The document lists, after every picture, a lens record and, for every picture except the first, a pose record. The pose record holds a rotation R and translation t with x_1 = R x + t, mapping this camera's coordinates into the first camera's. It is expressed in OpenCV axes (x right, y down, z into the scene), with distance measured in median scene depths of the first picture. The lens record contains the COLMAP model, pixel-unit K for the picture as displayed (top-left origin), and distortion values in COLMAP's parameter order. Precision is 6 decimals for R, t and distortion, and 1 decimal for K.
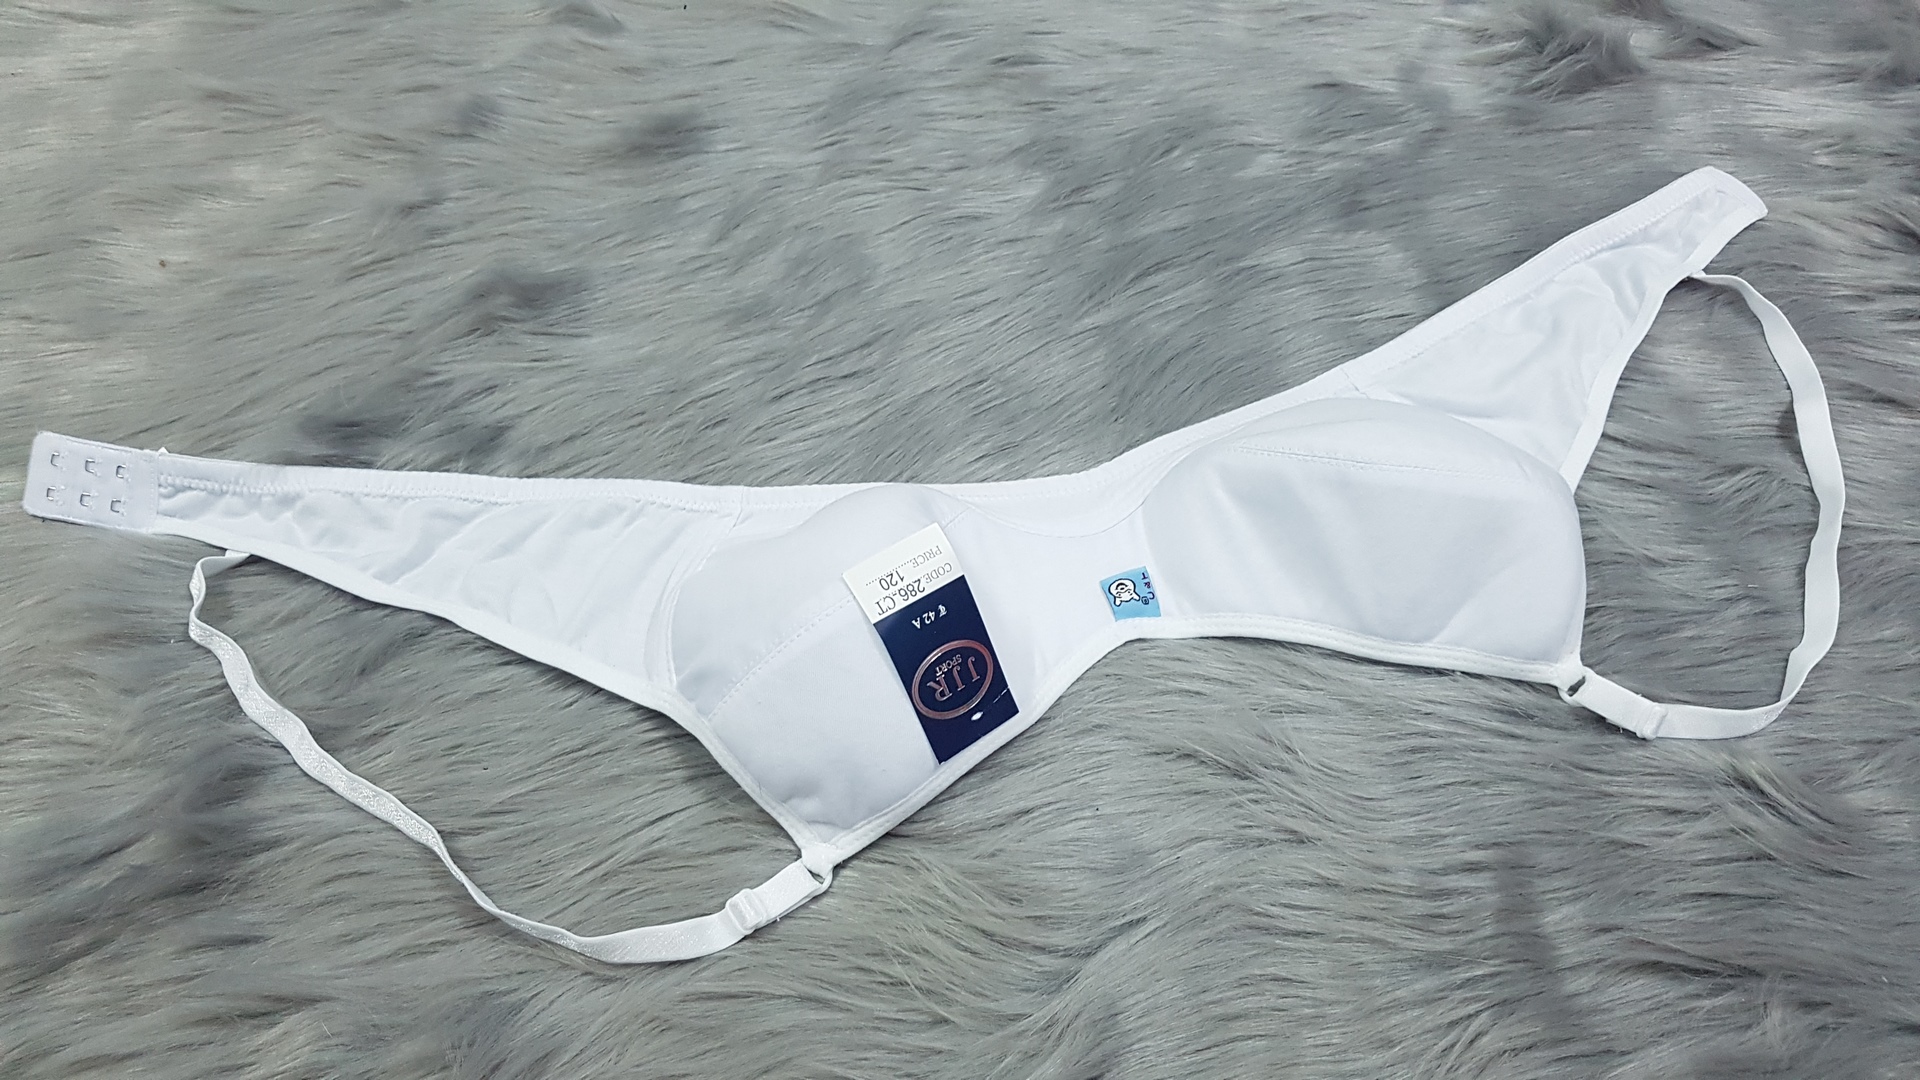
lens RADIAL K [[1452.1, 0, 963.7], [0, 1452.1, 590.3], [0, 0, 1]] dist [0.110761, -0.180243]
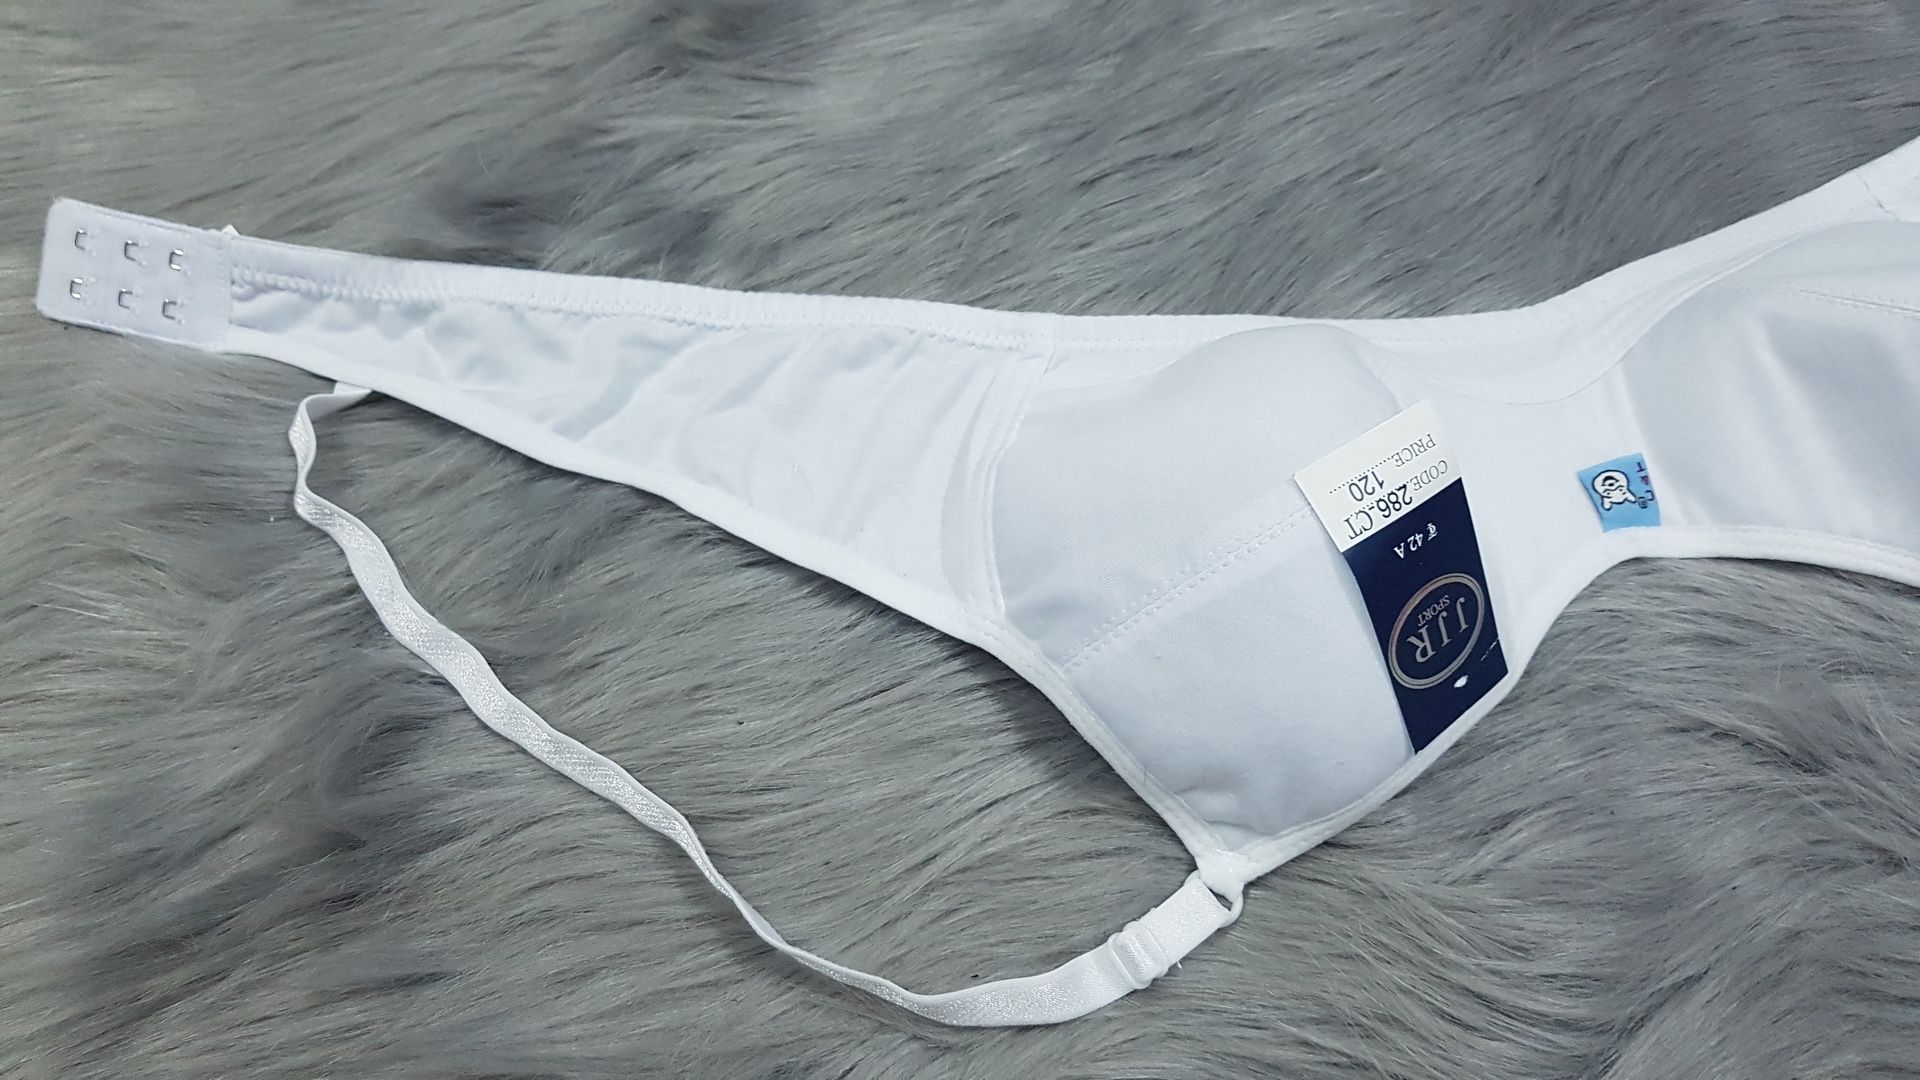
lens RADIAL K [[1474.1, 0, 960.0], [0, 1474.1, 540.0], [0, 0, 1]] dist [0.081007, -0.161482]
pose [[0.998908, 0.031899, 0.034122, -0.234288], [-0.036141, 0.990600, 0.131931, -0.059261], [-0.029593, -0.133020, 0.990671, 0.291718]]
